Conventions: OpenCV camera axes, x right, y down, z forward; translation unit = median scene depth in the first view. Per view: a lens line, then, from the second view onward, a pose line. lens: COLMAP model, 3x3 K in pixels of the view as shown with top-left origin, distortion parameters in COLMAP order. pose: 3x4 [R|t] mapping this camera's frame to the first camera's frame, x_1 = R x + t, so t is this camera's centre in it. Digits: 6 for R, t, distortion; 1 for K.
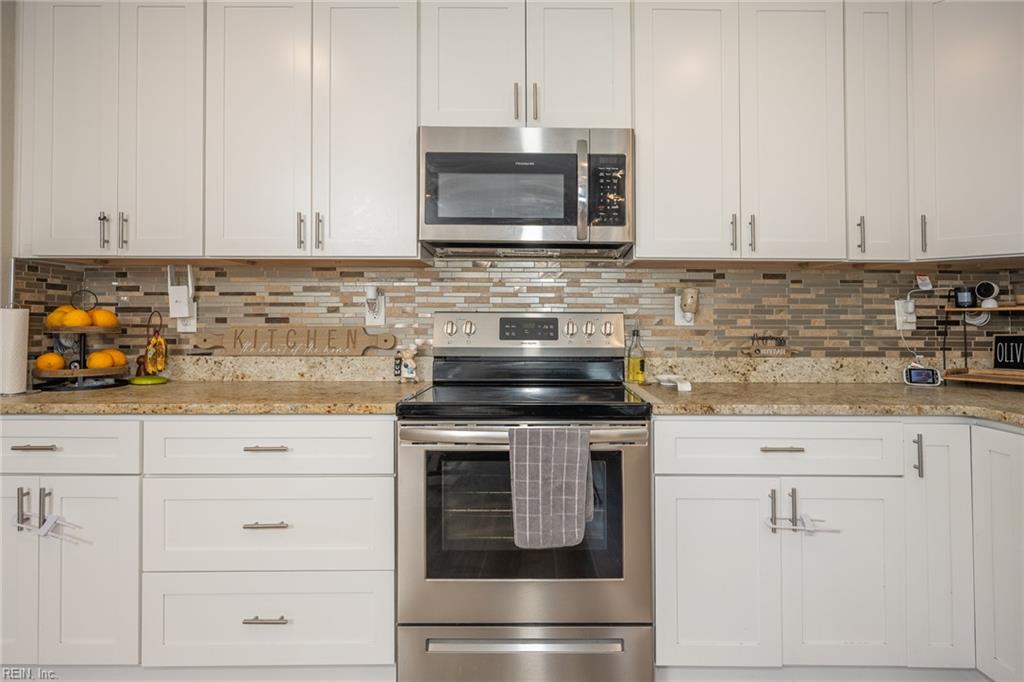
lens RADIAL K [[584.6, 0, 527.9], [0, 584.6, 306.9], [0, 0, 1]] dist [0.001328, 0.000734]
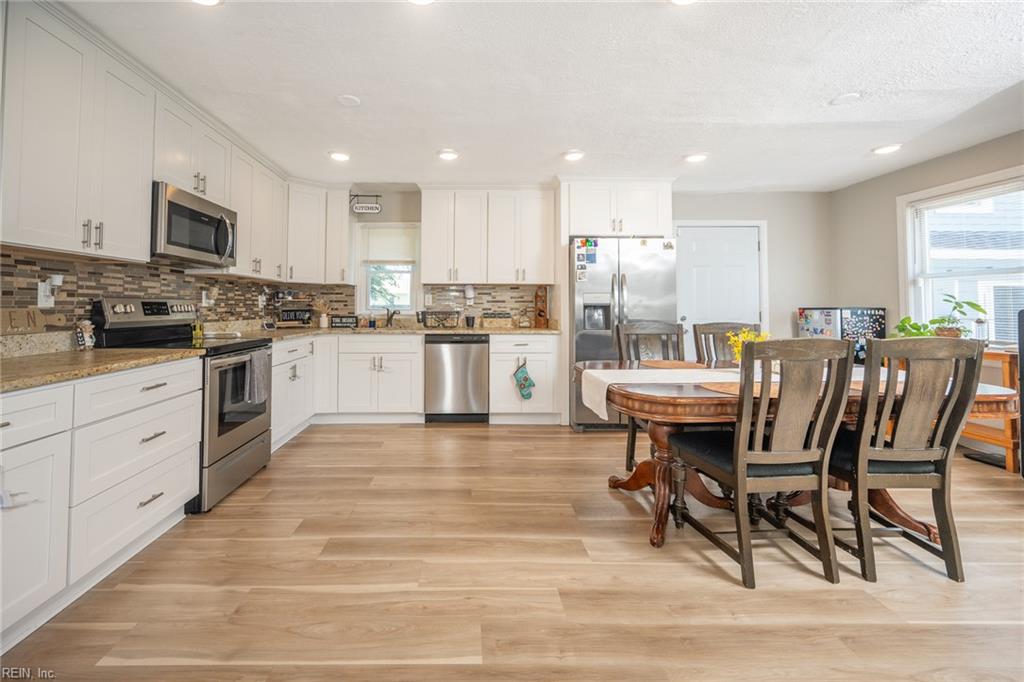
lens RADIAL K [[431.0, 0, 461.0], [0, 431.0, 294.0], [0, 0, 1]] dist [0.000091, 0.000013]
pose [[0.014687, 0.025877, 0.999557, -1.179264], [-0.023595, 0.999396, -0.025526, 0.007624], [-0.999614, -0.023209, 0.015288, 0.140094]]
